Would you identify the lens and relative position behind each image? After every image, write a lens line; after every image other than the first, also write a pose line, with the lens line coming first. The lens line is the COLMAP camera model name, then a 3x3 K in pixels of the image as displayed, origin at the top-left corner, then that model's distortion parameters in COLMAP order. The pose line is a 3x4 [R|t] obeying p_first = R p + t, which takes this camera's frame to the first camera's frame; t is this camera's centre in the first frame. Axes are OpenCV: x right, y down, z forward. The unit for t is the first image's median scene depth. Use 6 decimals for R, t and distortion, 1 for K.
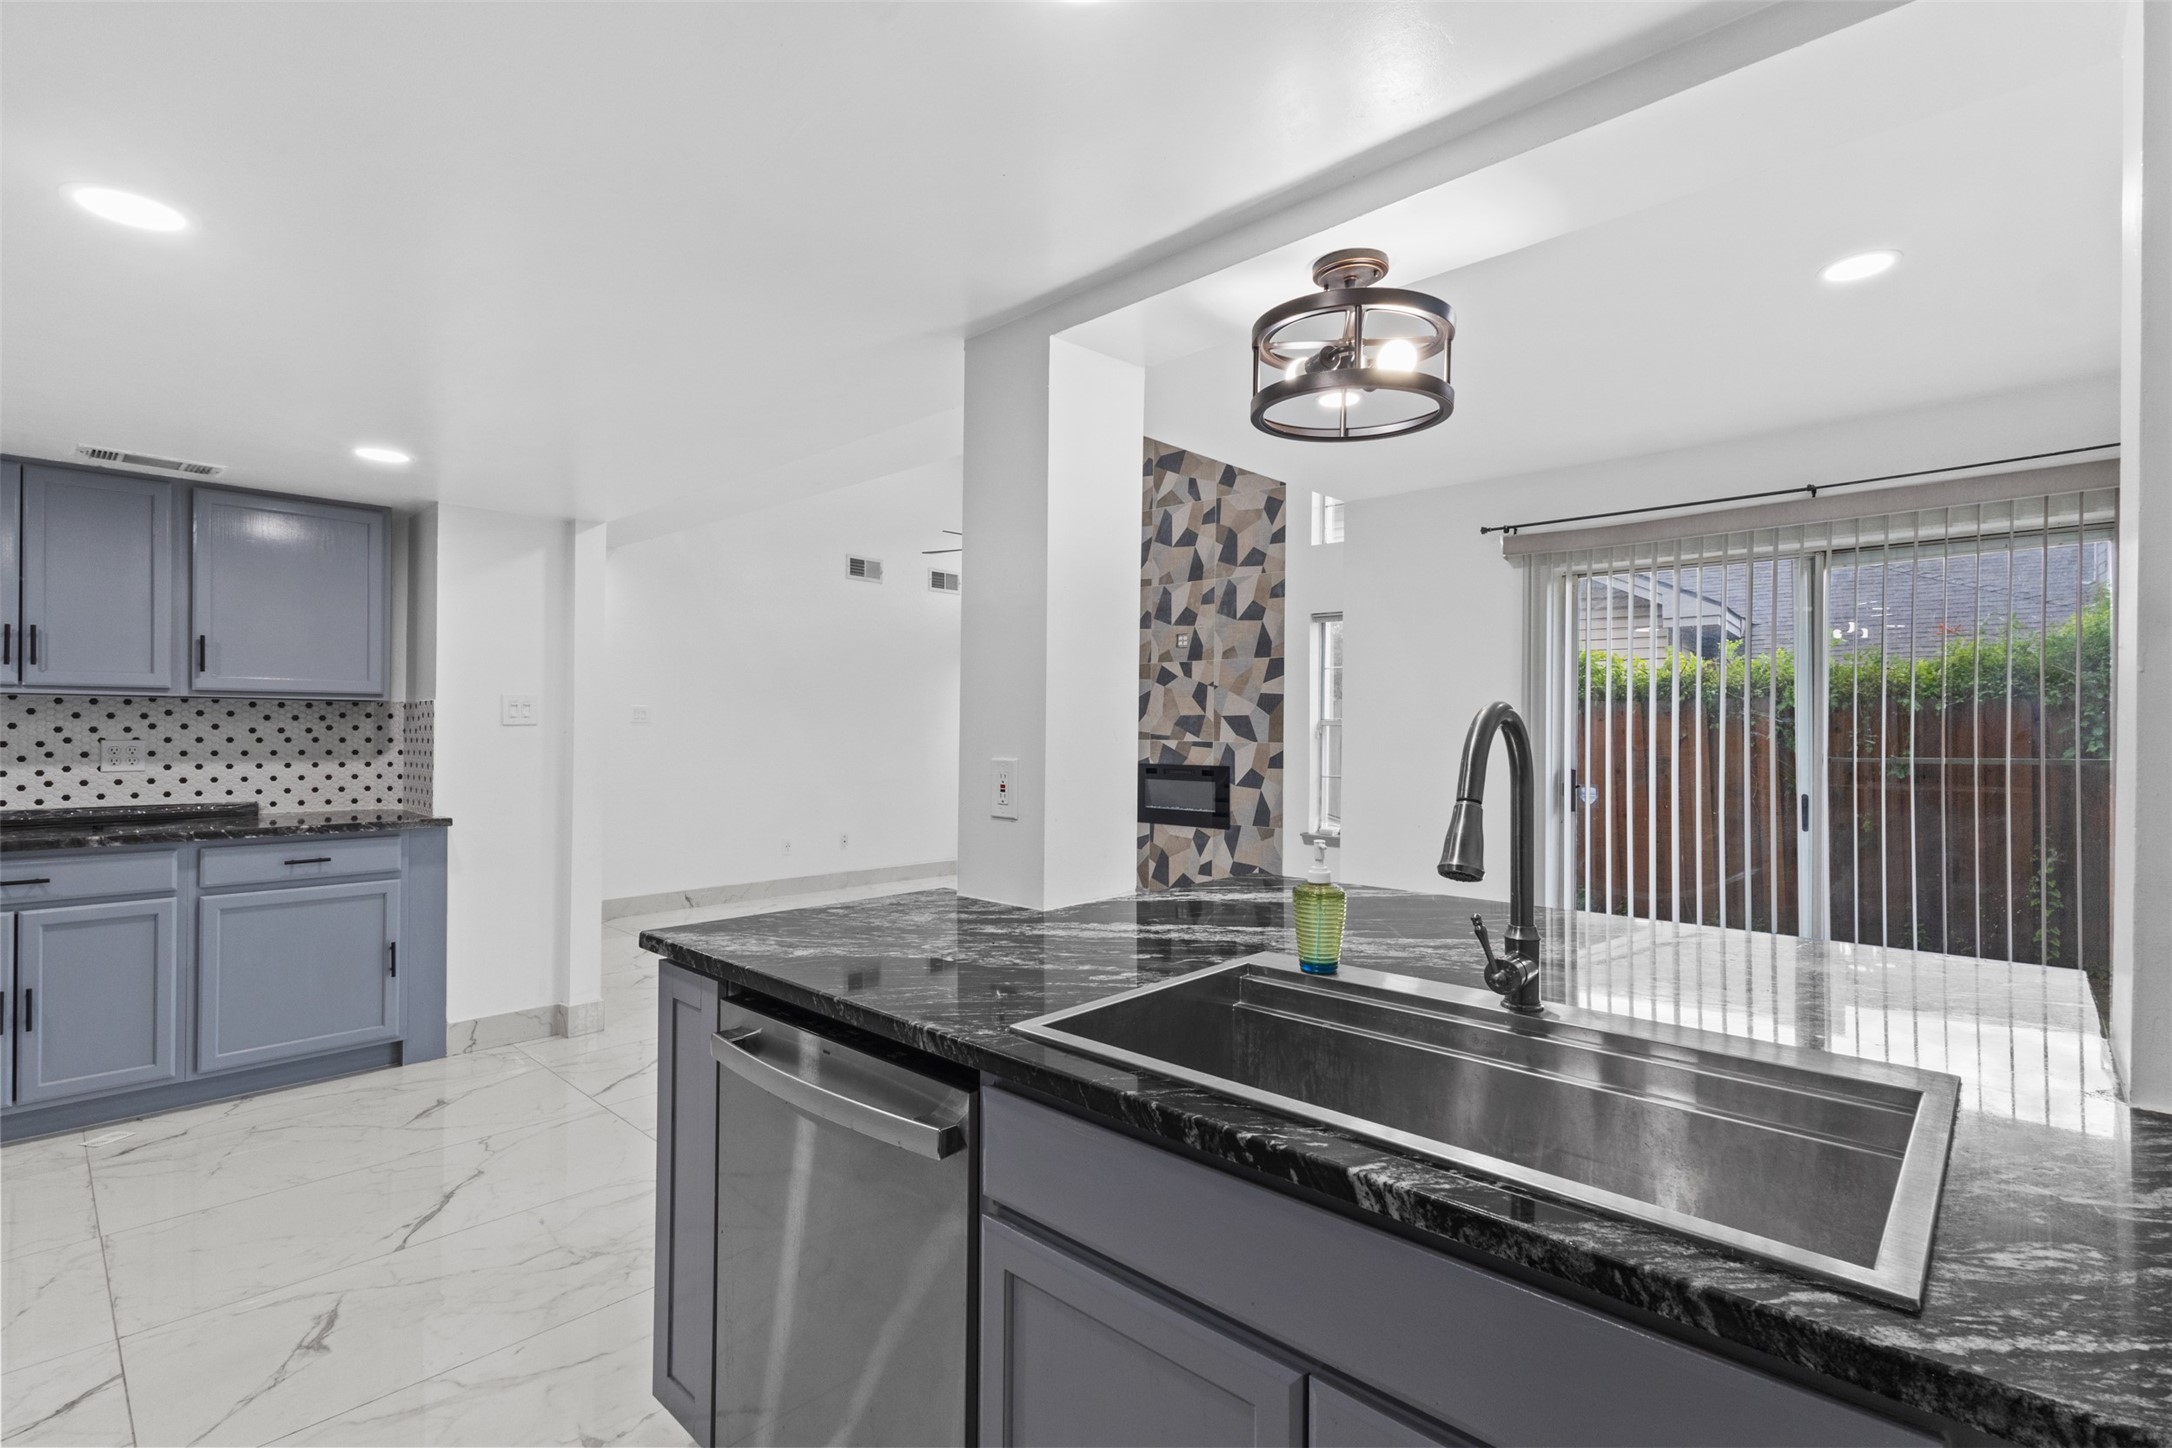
lens RADIAL K [[1002.2, 0, 1093.3], [0, 1002.2, 724.6], [0, 0, 1]] dist [-0.000840, 0.001475]
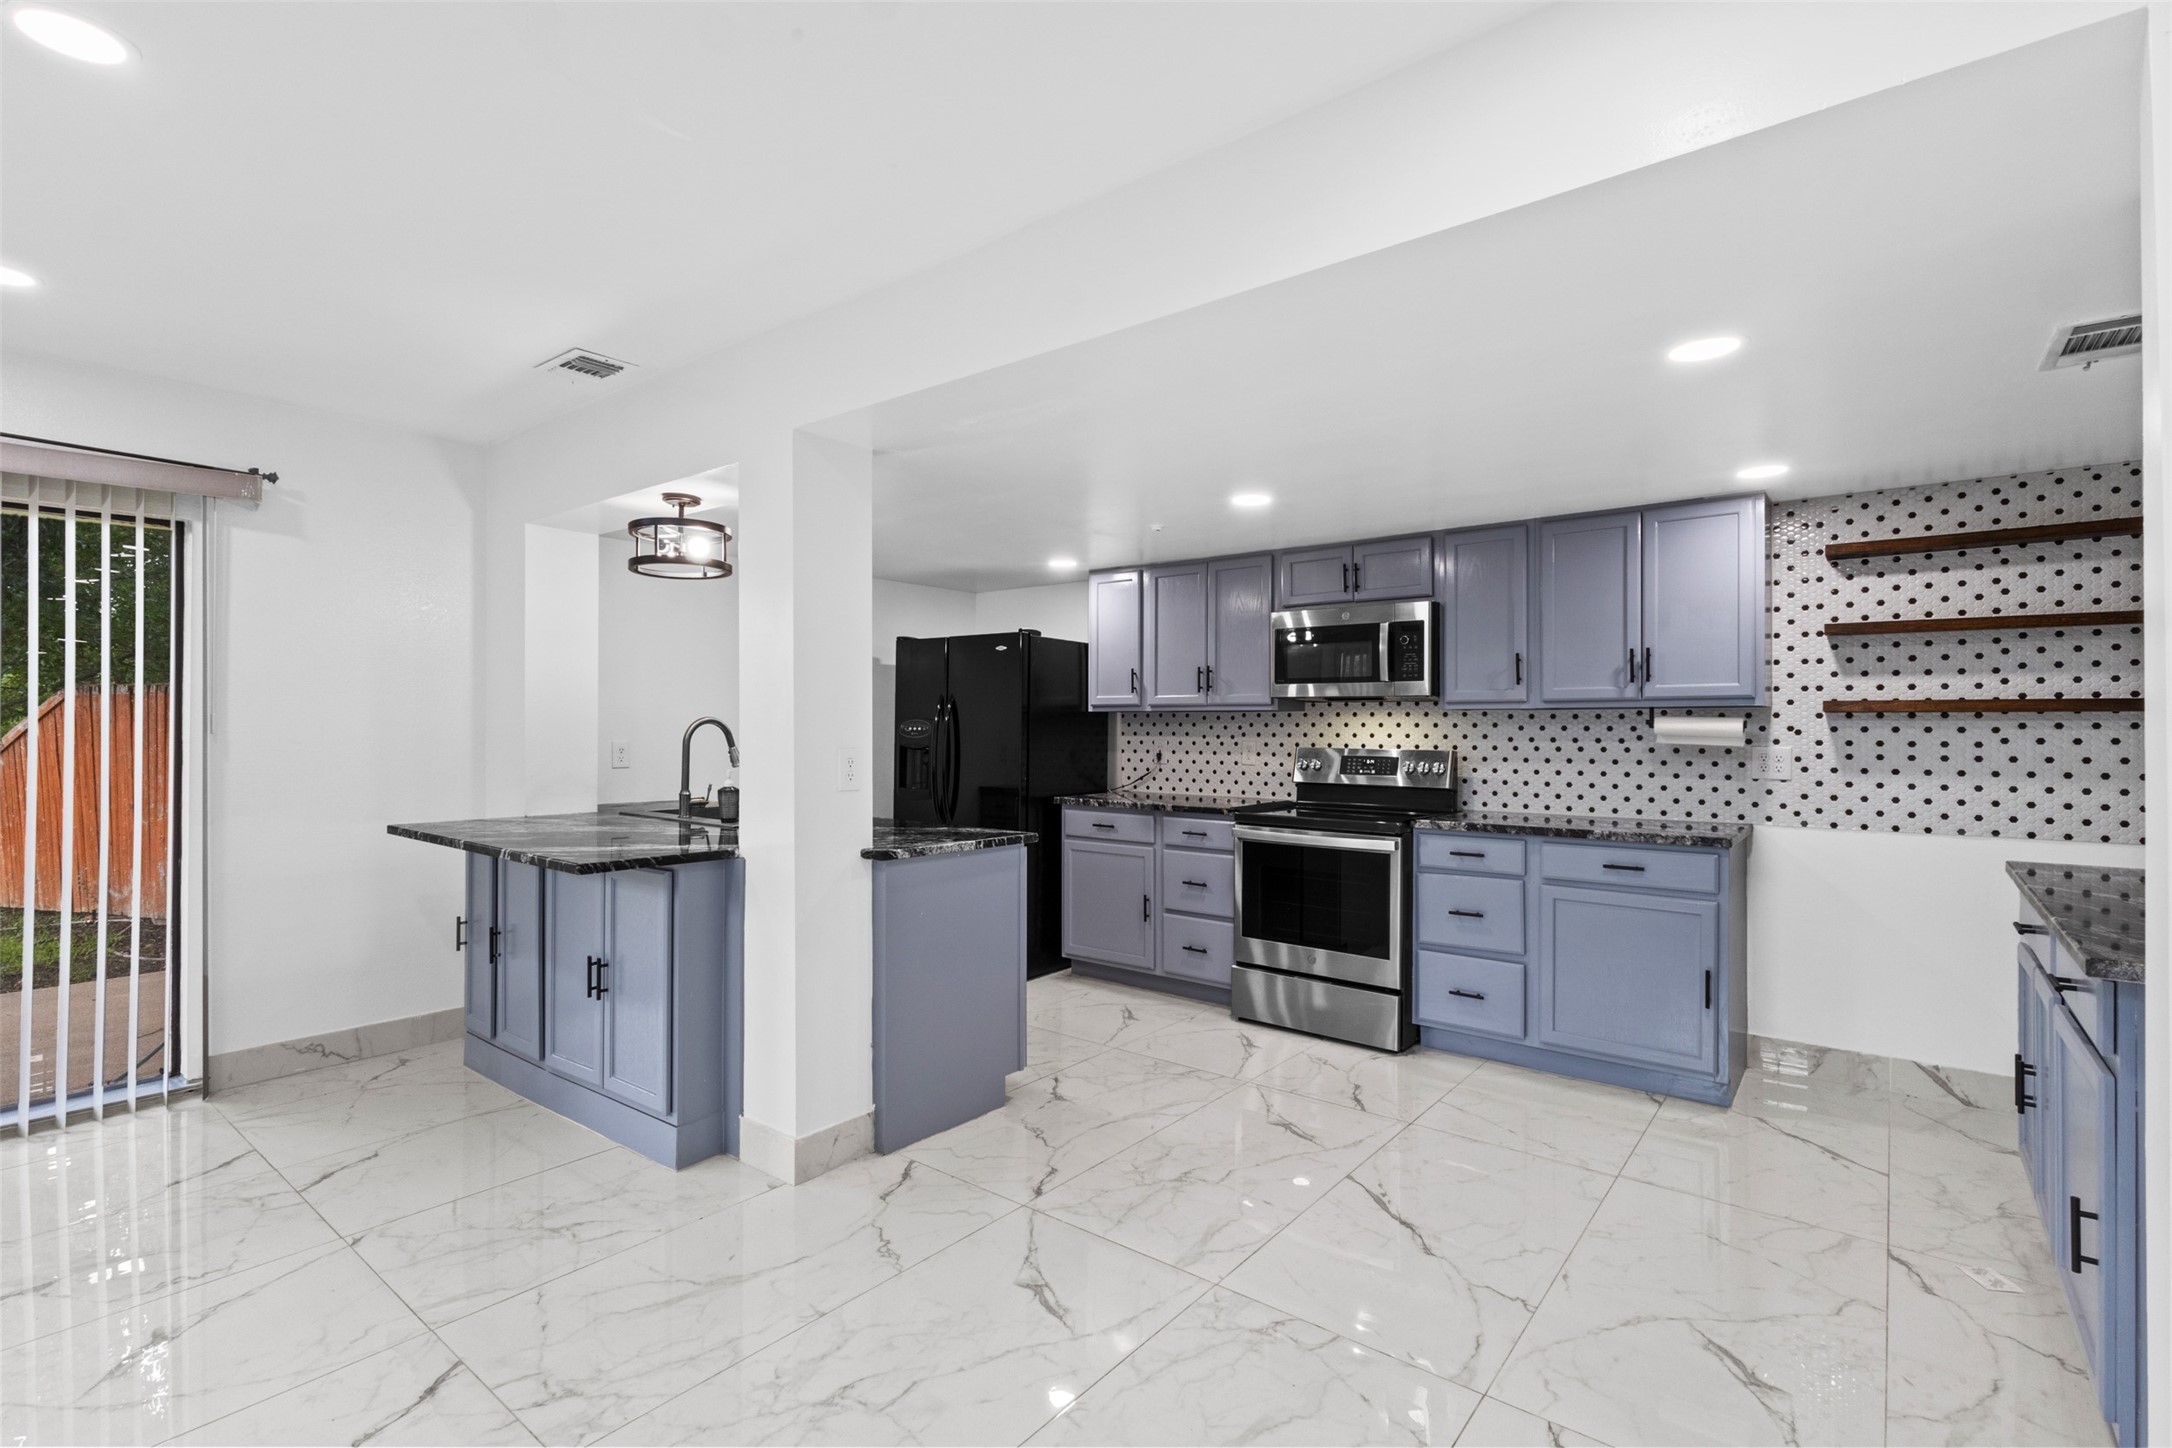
lens RADIAL K [[1002.2, 0, 1099.2], [0, 1002.2, 719.9], [0, 0, 1]] dist [-0.000840, 0.001475]
pose [[-0.997216, -0.011876, -0.073619, -0.200793], [-0.010928, 0.999852, -0.013269, 0.004594], [0.073765, -0.012427, -0.997198, 1.401112]]
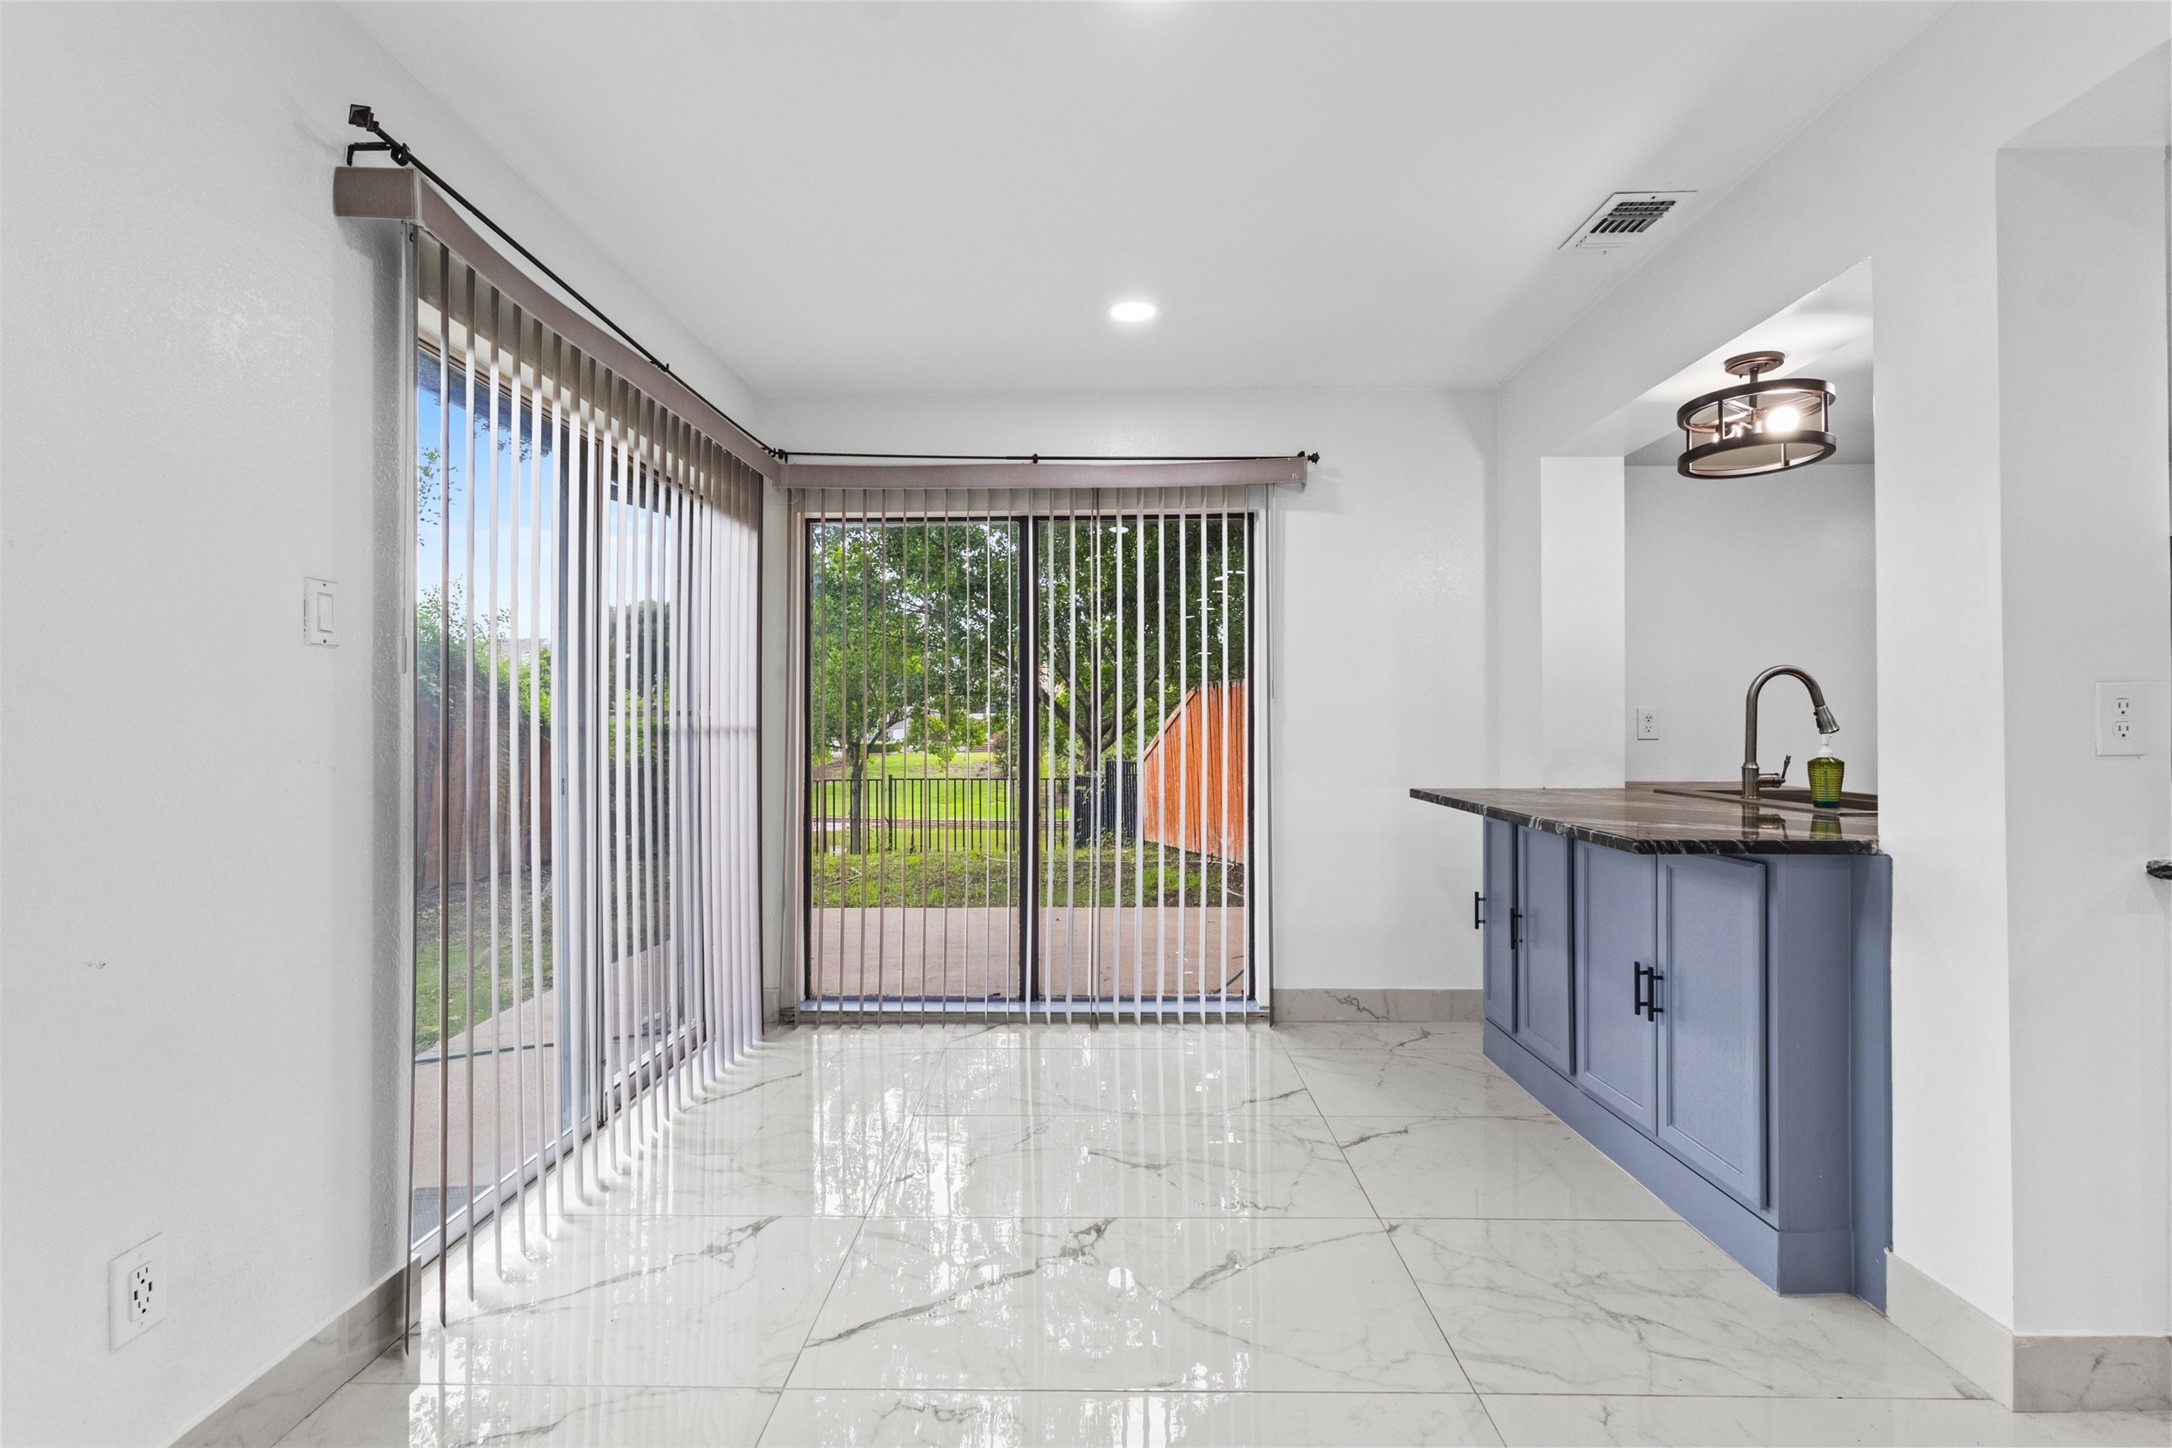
lens RADIAL K [[1002.2, 0, 1086.9], [0, 1002.2, 728.3], [0, 0, 1]] dist [-0.000840, 0.001475]
pose [[-0.665012, -0.008638, 0.746783, -0.090510], [-0.007815, 0.999959, 0.004608, 0.041577], [-0.746792, -0.002772, -0.665052, 1.240864]]
